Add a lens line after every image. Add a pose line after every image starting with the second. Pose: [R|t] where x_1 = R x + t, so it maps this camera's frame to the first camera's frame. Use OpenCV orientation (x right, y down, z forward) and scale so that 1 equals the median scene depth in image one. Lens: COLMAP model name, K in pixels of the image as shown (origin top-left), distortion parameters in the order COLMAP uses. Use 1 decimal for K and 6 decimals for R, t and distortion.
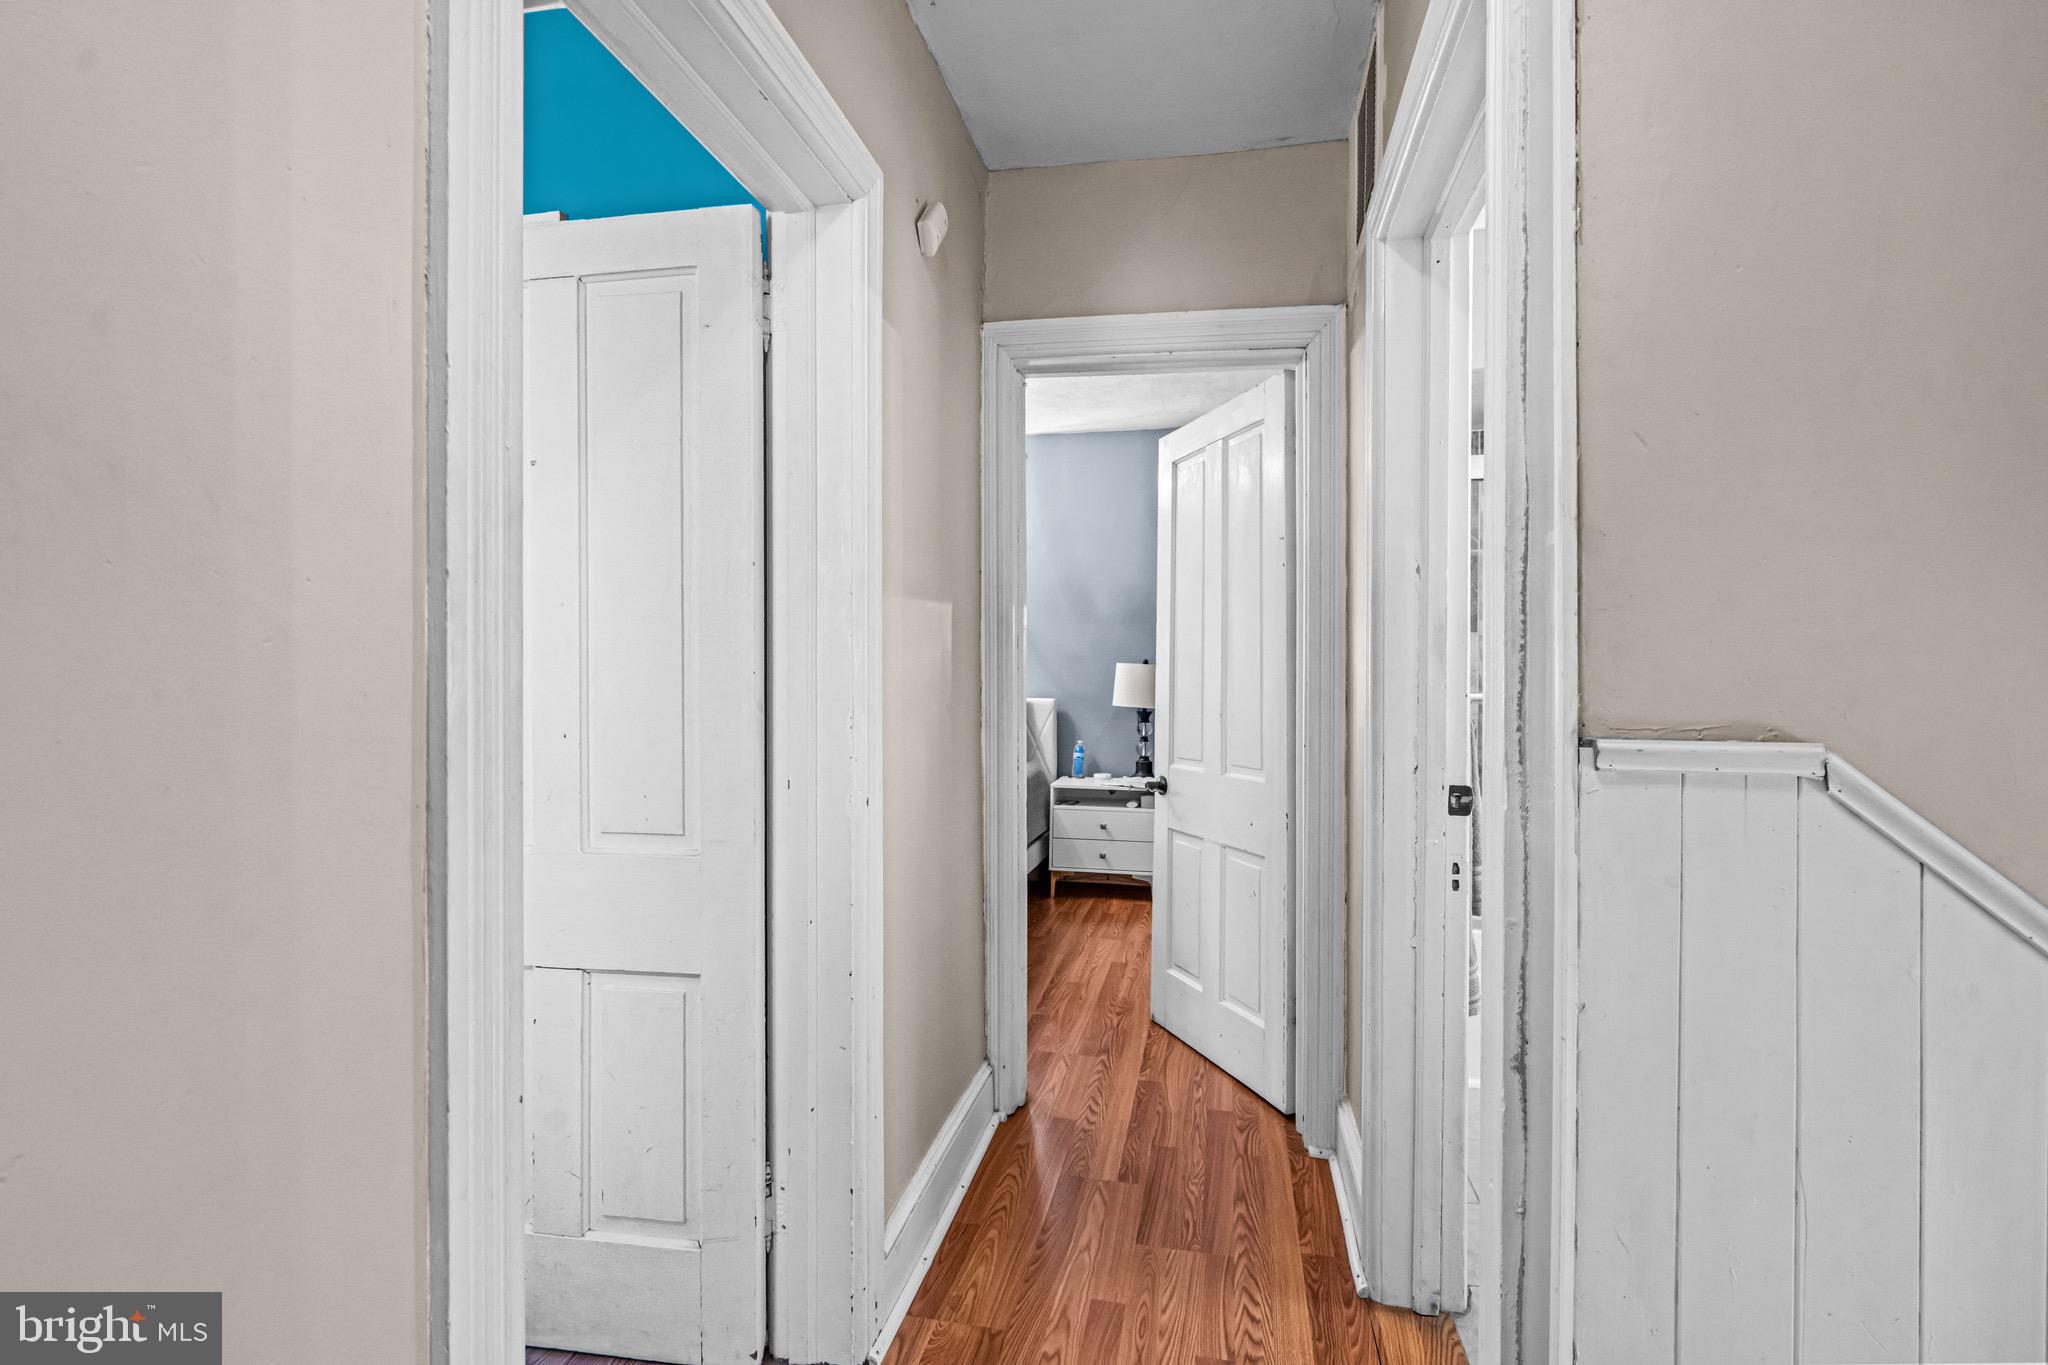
lens RADIAL K [[898.7, 0, 1026.7], [0, 898.7, 677.4], [0, 0, 1]] dist [-0.002142, 0.000236]
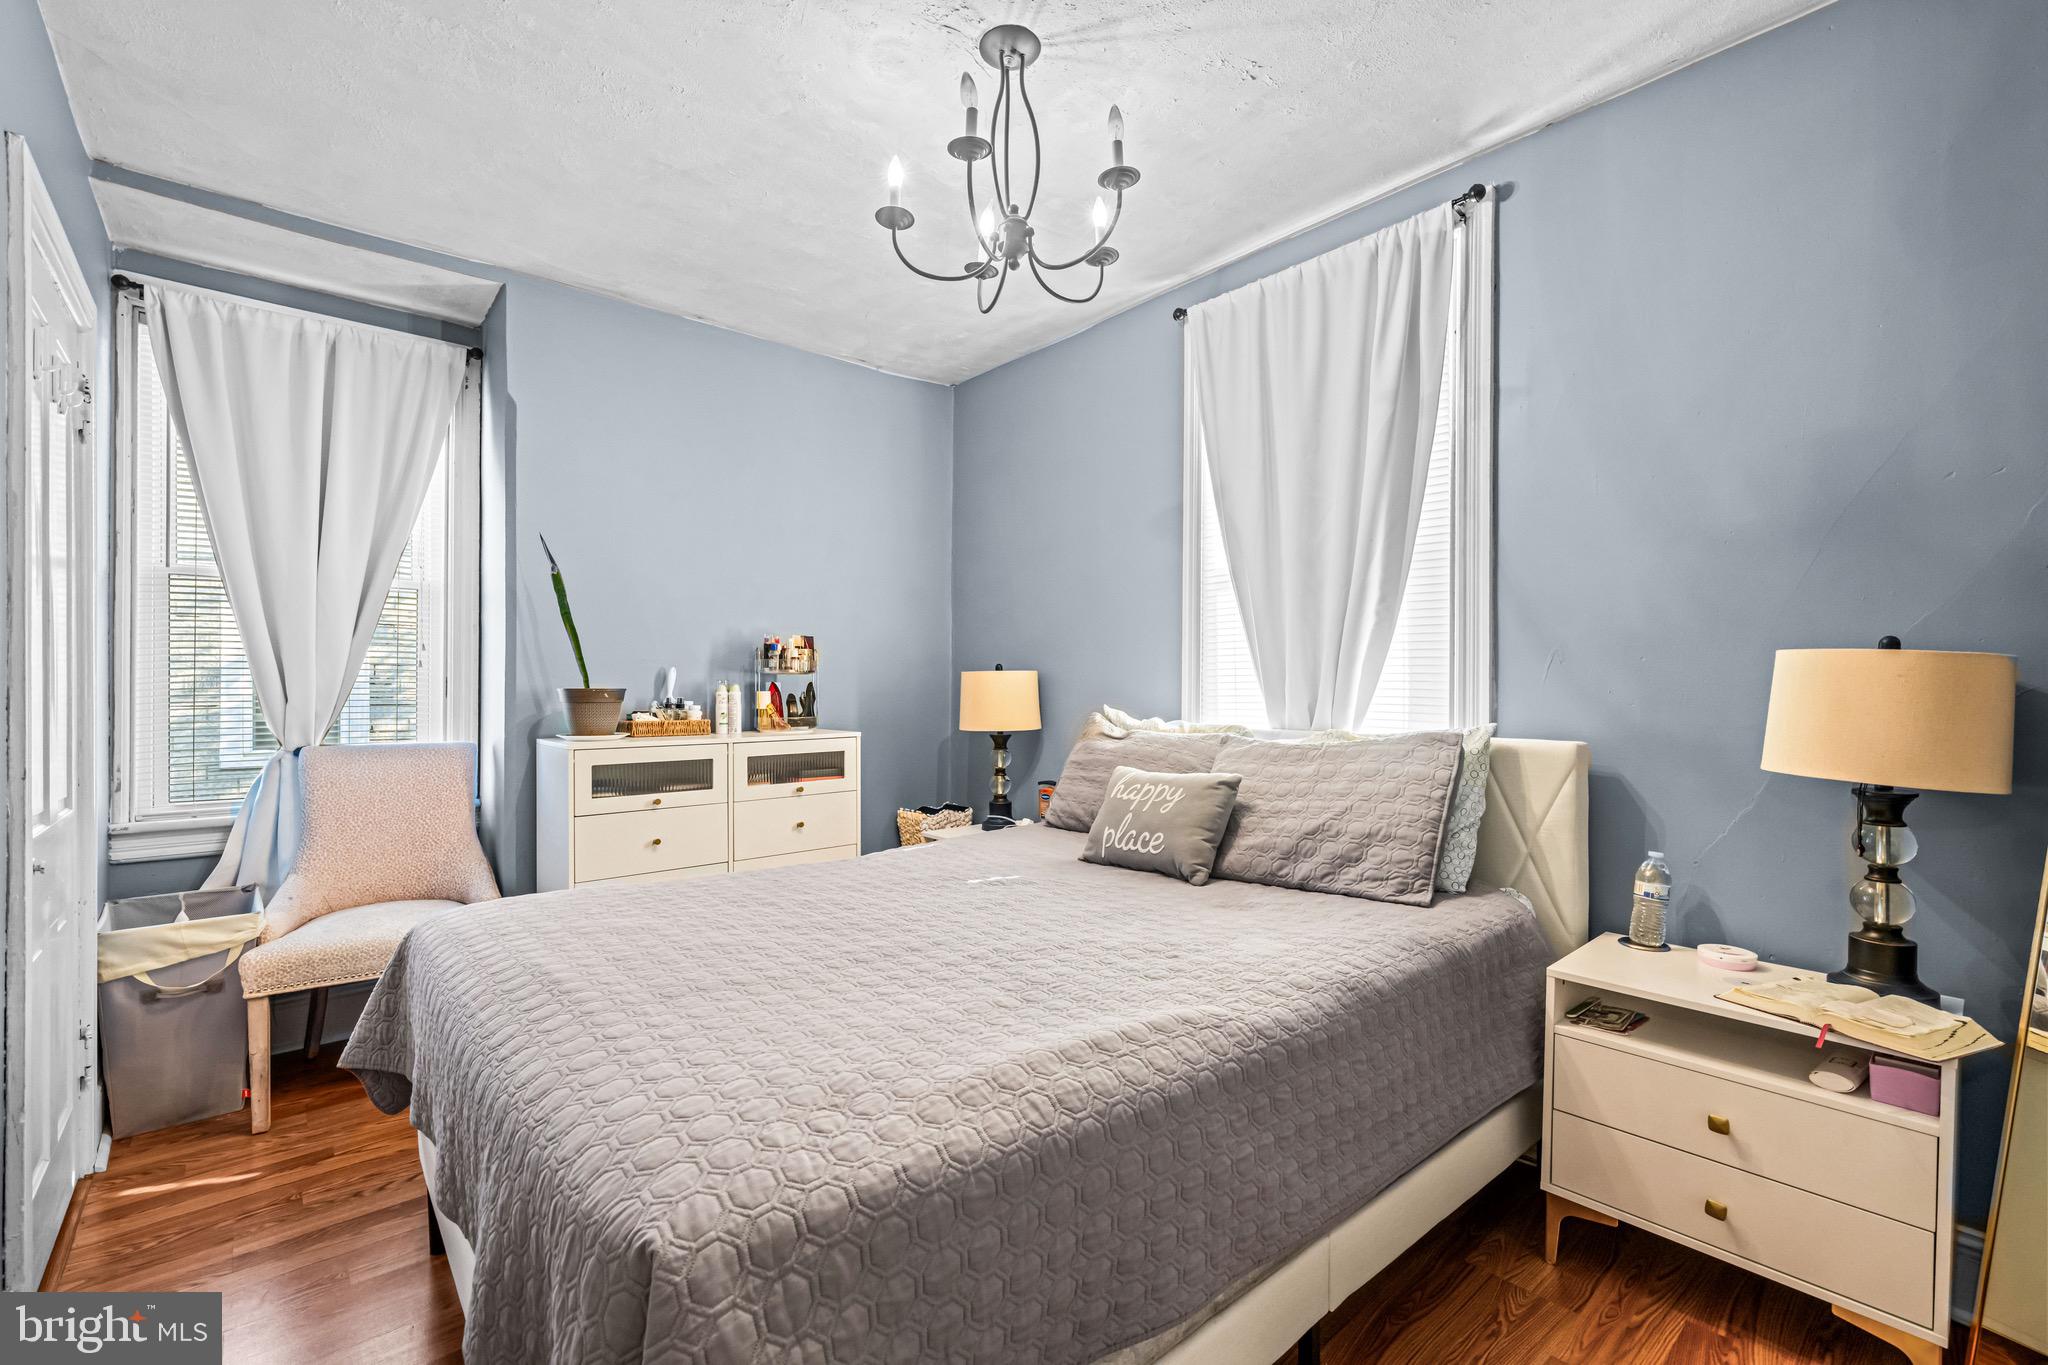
lens RADIAL K [[898.7, 0, 1014.1], [0, 898.7, 683.1], [0, 0, 1]] dist [-0.002142, 0.000236]
pose [[0.802765, 0.006190, -0.596263, 0.071268], [-0.008196, 0.999966, -0.000653, -0.000166], [0.596239, 0.005411, 0.802789, 0.552529]]
